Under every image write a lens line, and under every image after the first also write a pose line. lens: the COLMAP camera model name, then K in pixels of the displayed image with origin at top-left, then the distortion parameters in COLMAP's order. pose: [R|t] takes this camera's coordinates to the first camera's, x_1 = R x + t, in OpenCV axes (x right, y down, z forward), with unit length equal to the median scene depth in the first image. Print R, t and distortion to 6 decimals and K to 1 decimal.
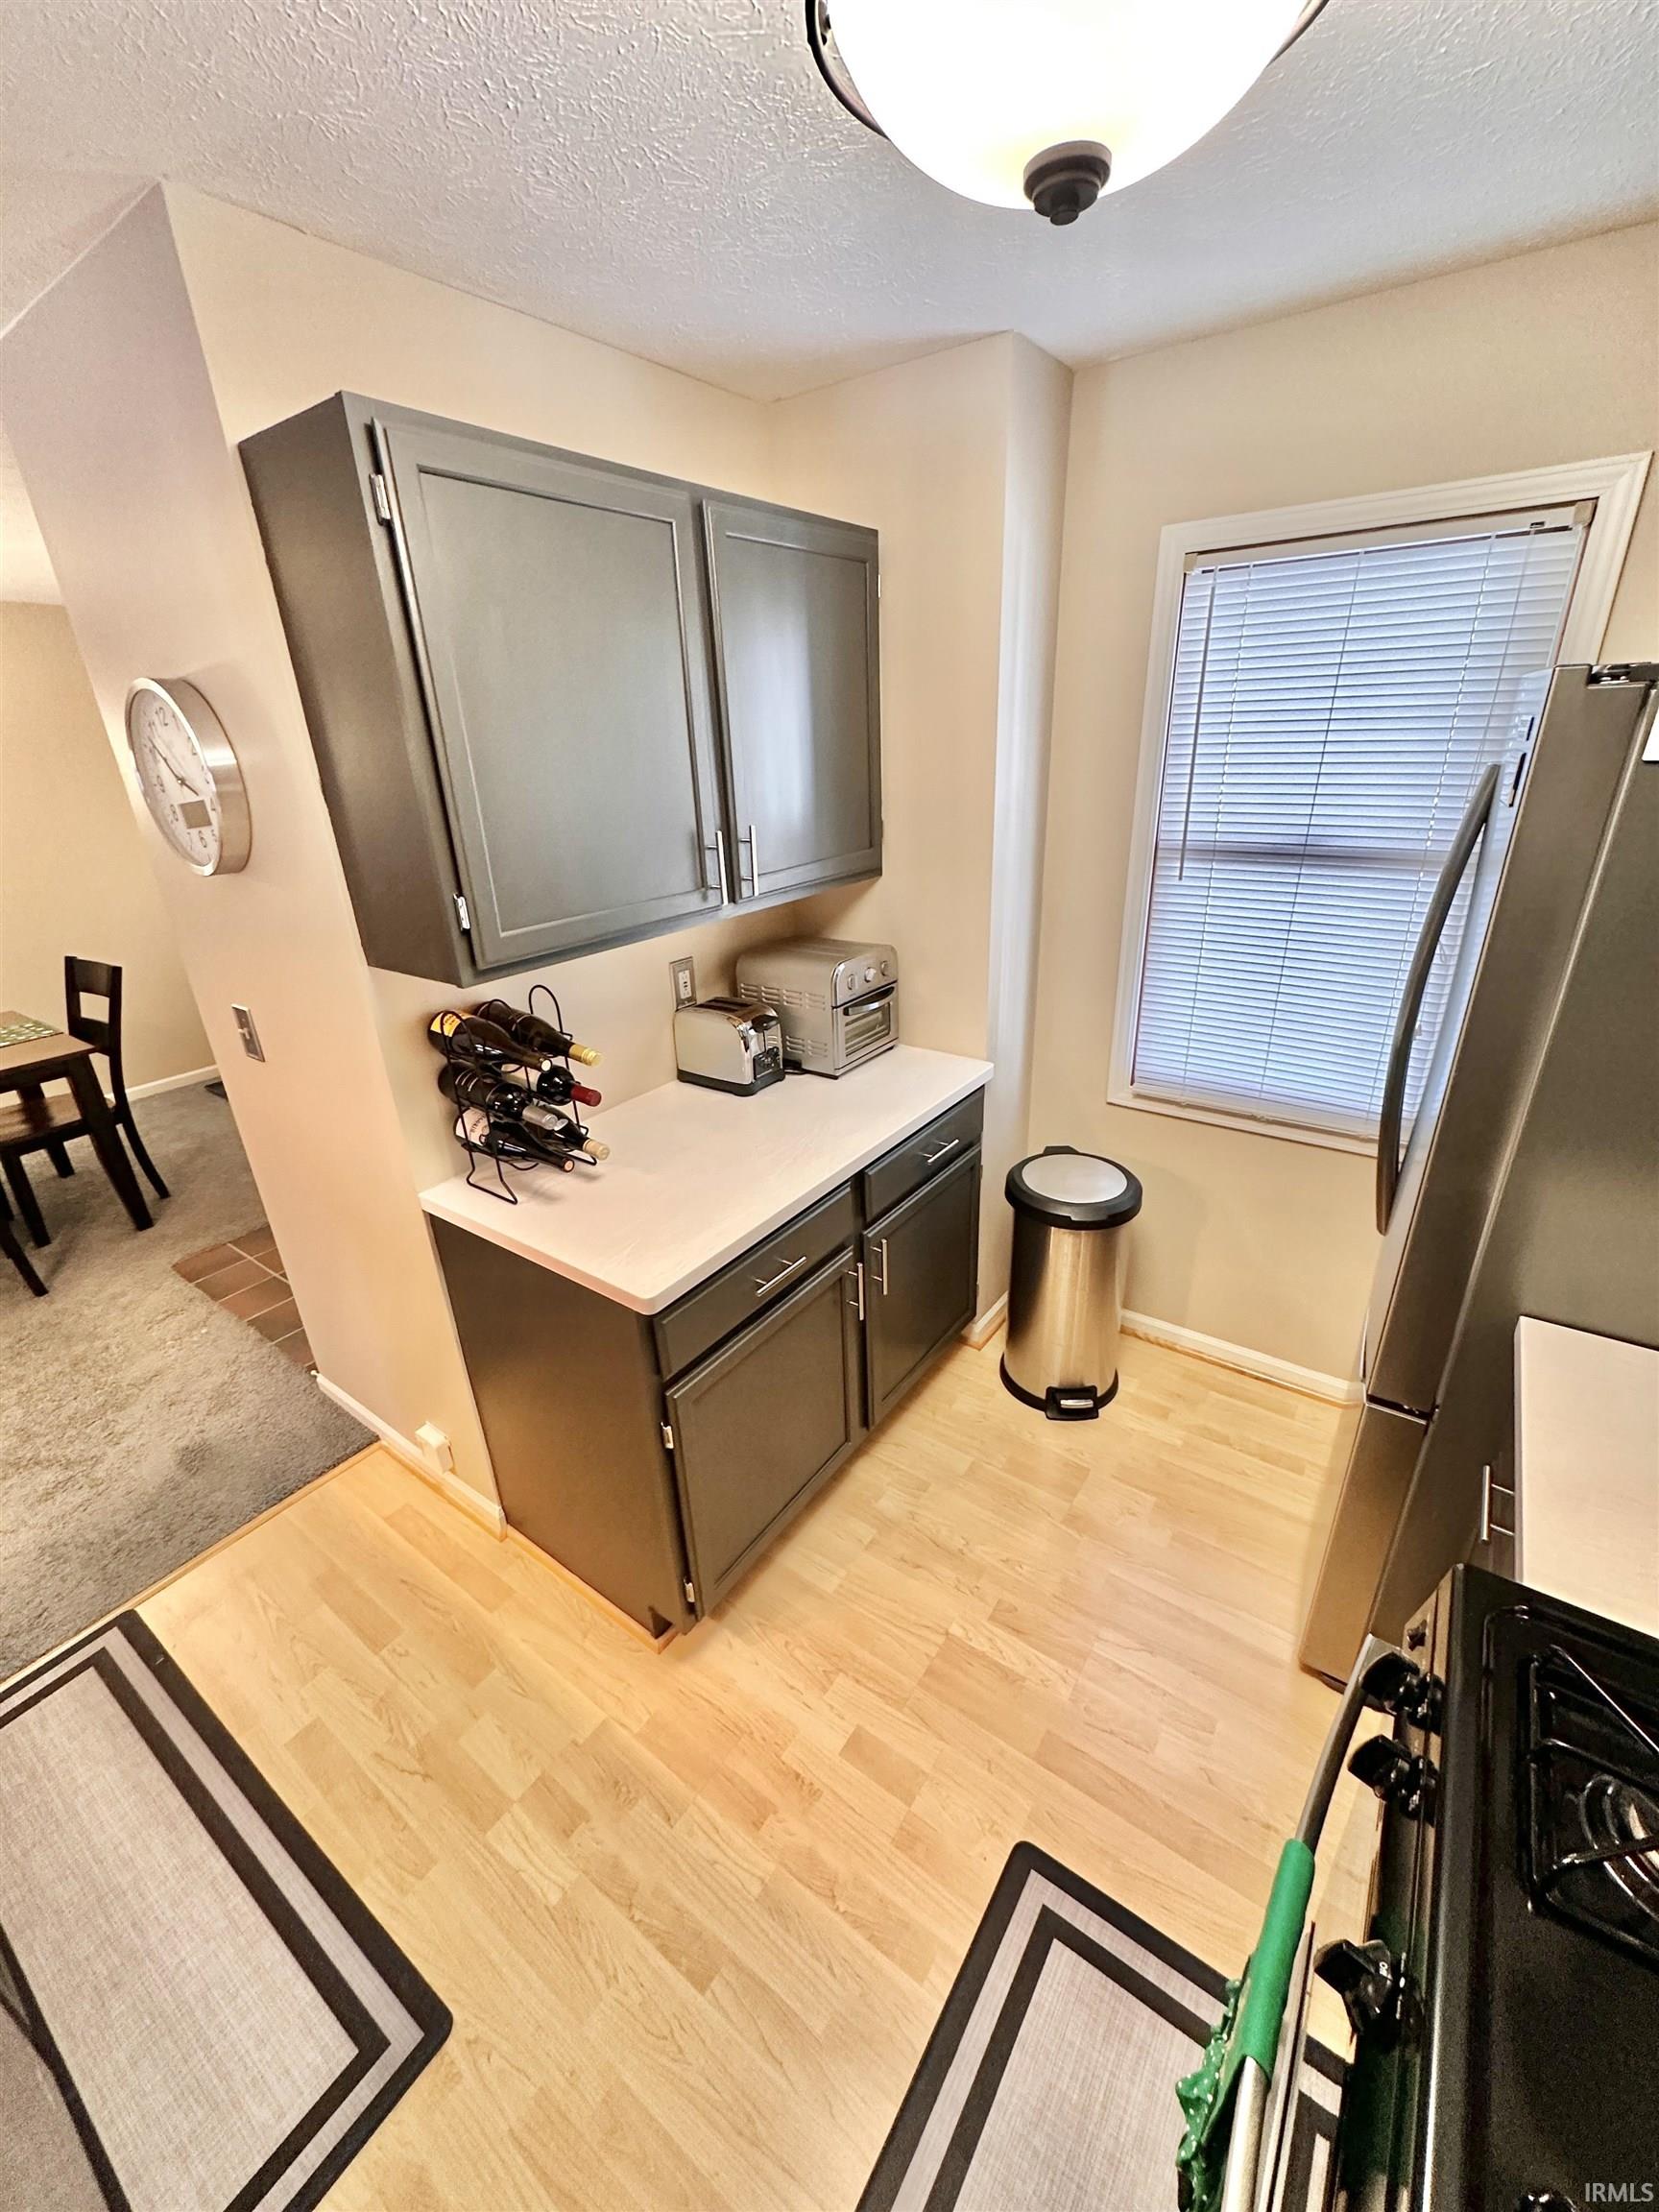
lens RADIAL K [[881.6, 0, 828.2], [0, 881.6, 1105.2], [0, 0, 1]] dist [-0.003797, 0.000874]
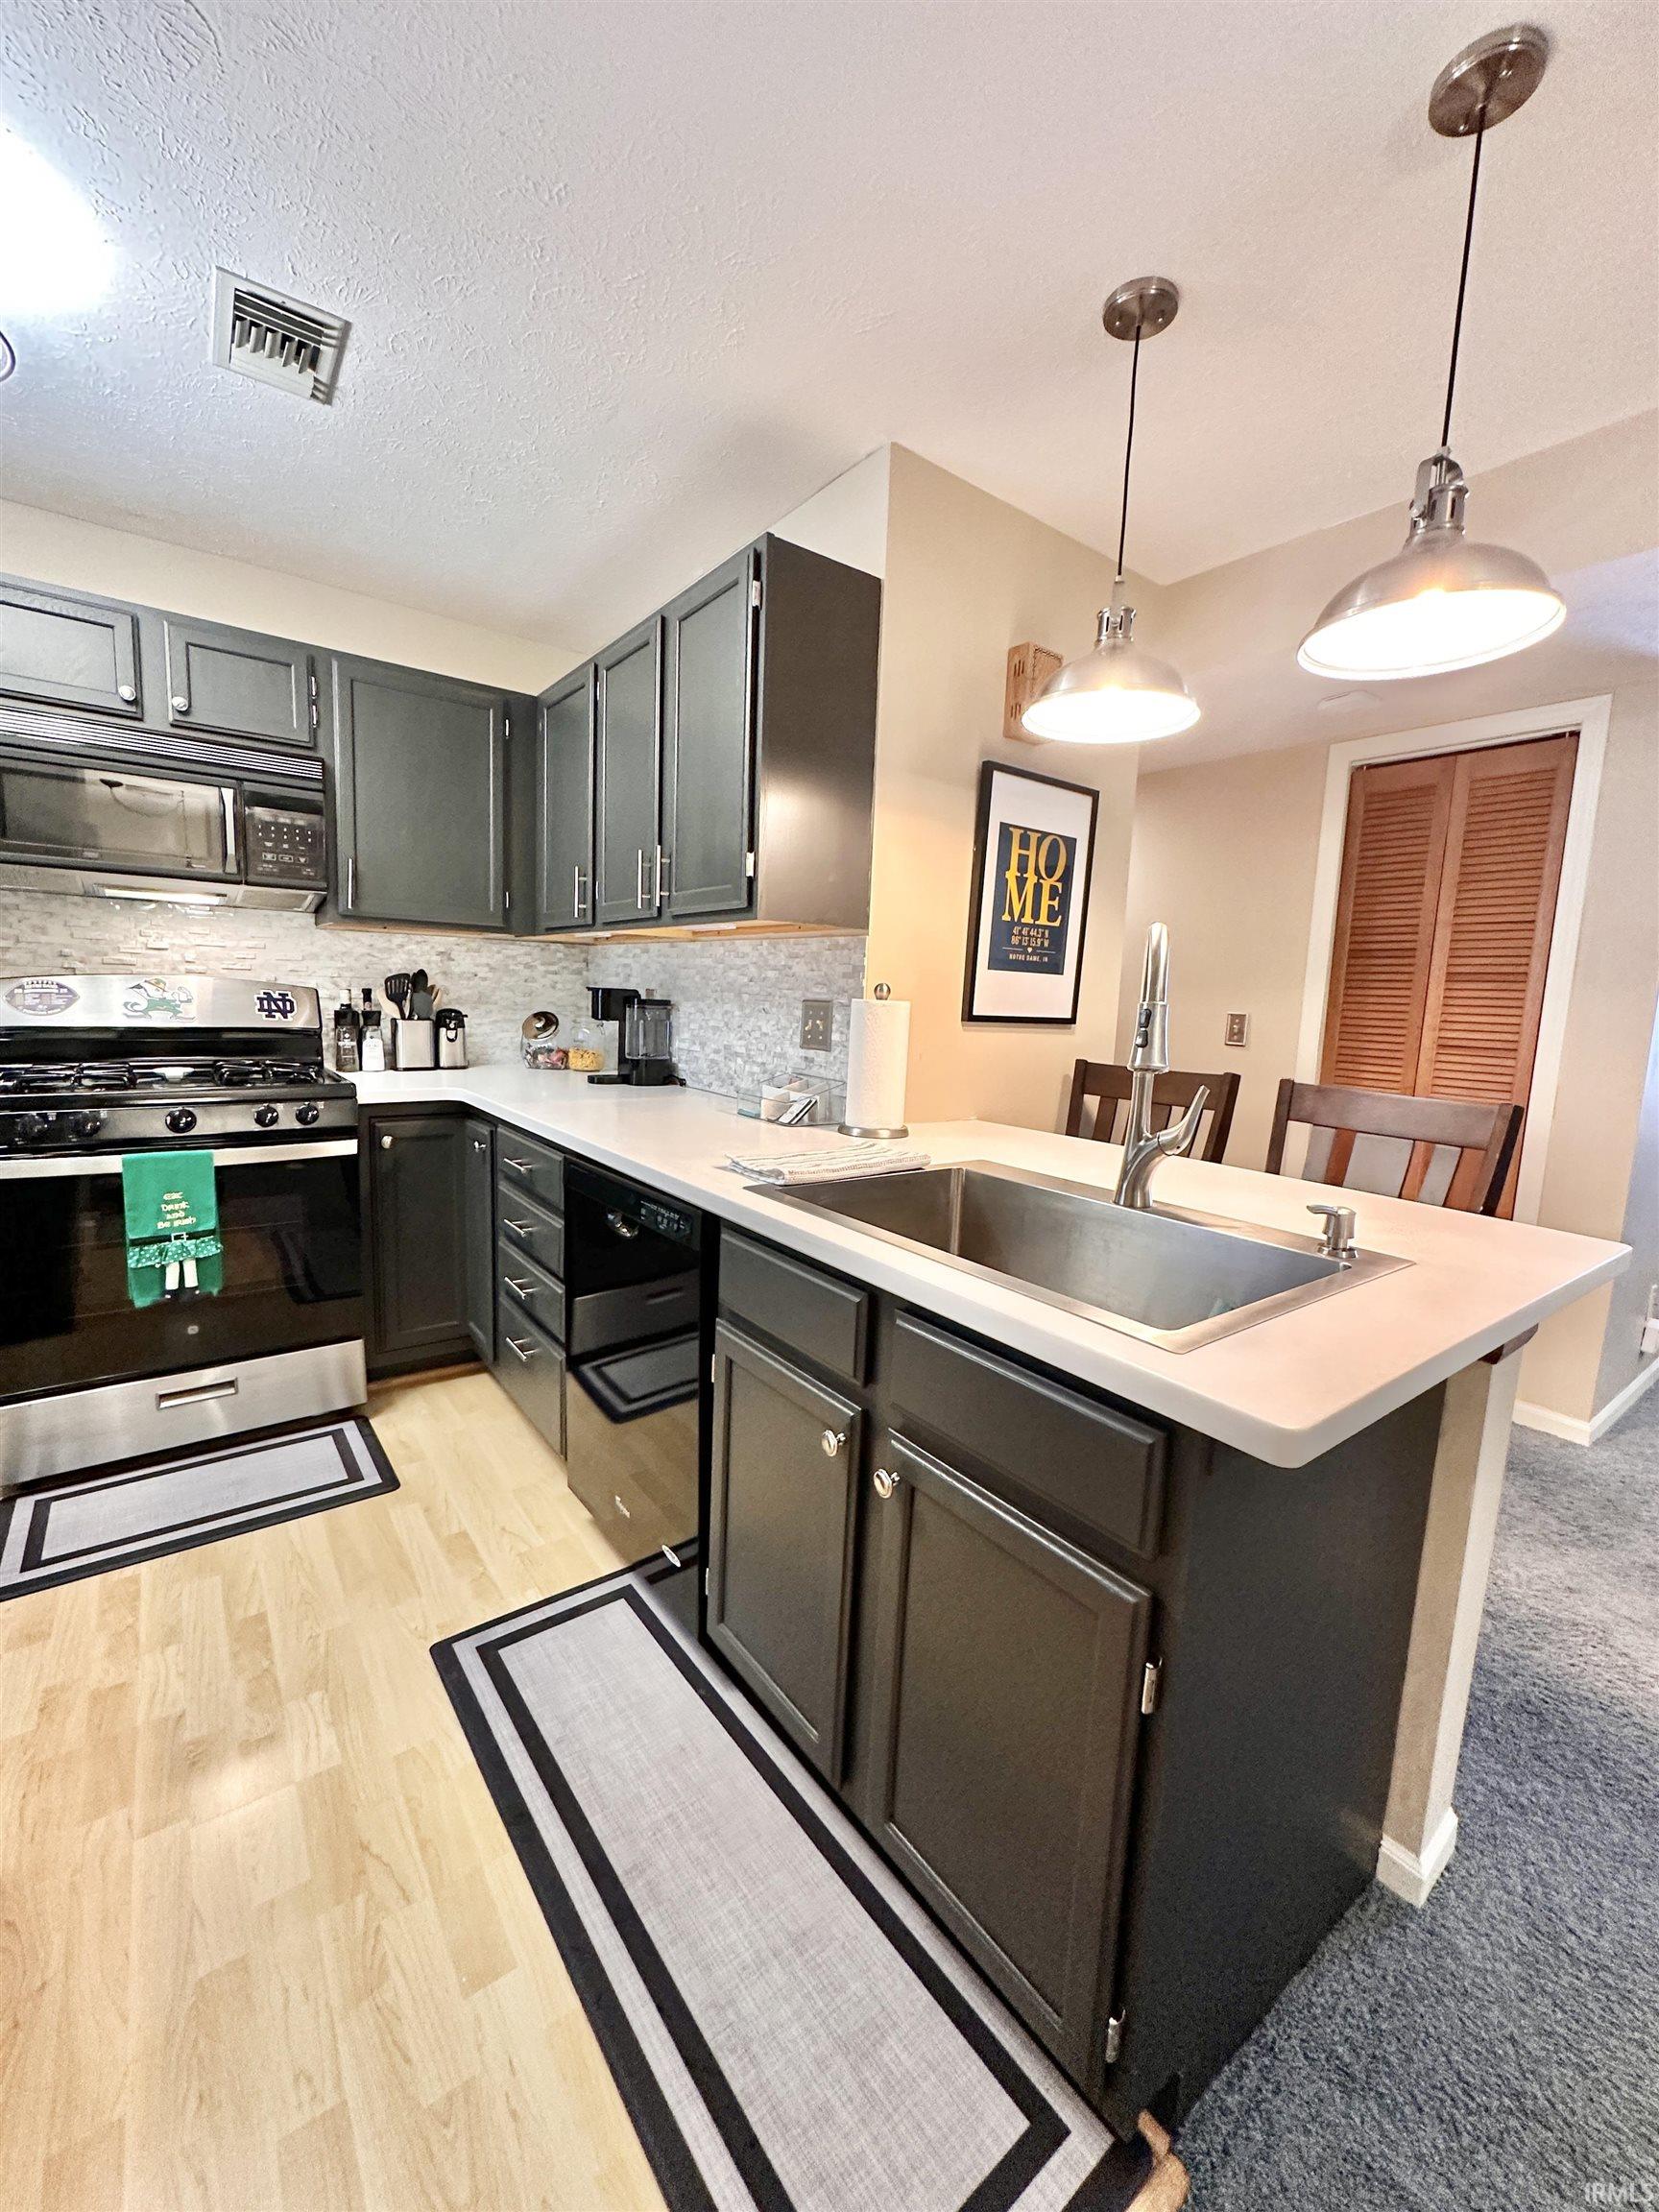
lens RADIAL K [[881.6, 0, 822.8], [0, 881.6, 1107.8], [0, 0, 1]] dist [-0.003797, 0.000874]
pose [[-0.954314, -0.042890, 0.295711, -1.074985], [0.111618, 0.866837, 0.485937, -0.138858], [-0.277176, 0.496743, -0.822448, 1.239024]]
